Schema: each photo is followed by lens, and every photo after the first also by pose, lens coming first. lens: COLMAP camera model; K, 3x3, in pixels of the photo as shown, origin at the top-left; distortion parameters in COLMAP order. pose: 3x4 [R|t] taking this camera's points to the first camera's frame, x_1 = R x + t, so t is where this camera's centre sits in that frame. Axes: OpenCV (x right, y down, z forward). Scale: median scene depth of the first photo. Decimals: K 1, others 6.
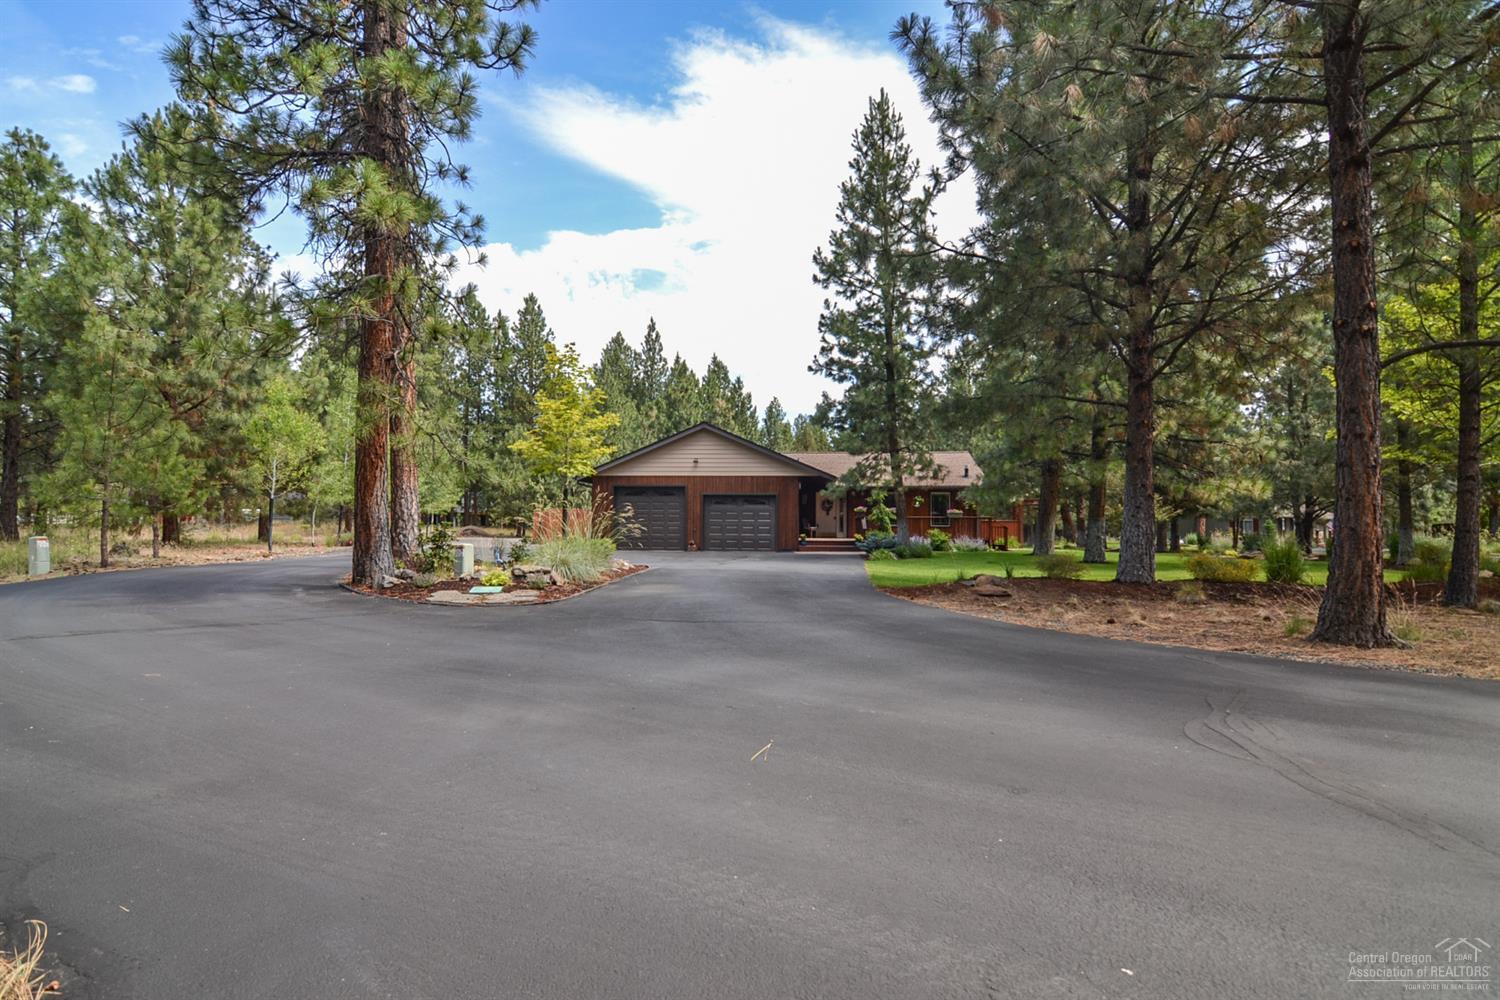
lens RADIAL K [[732.6, 0, 750.7], [0, 732.6, 498.9], [0, 0, 1]] dist [-0.012364, -0.007791]
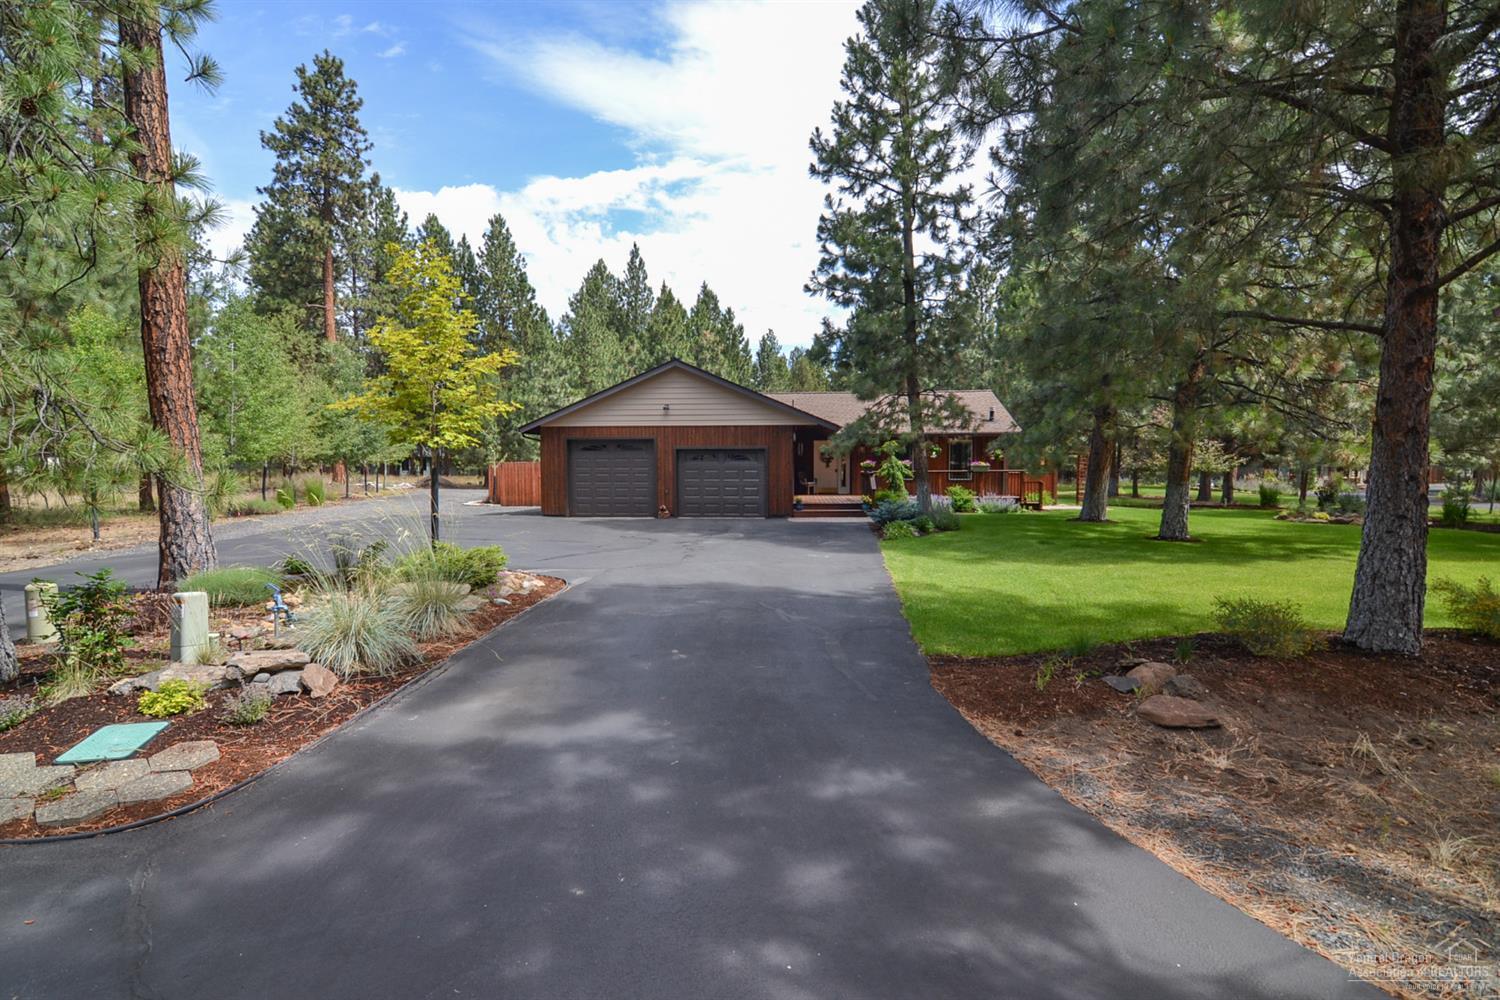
lens RADIAL K [[732.6, 0, 748.8], [0, 732.6, 501.0], [0, 0, 1]] dist [-0.012364, -0.007791]
pose [[0.999955, -0.009373, 0.001753, 0.014300], [0.009173, 0.995762, 0.091507, -0.022097], [-0.002603, -0.091487, 0.995803, 0.183701]]
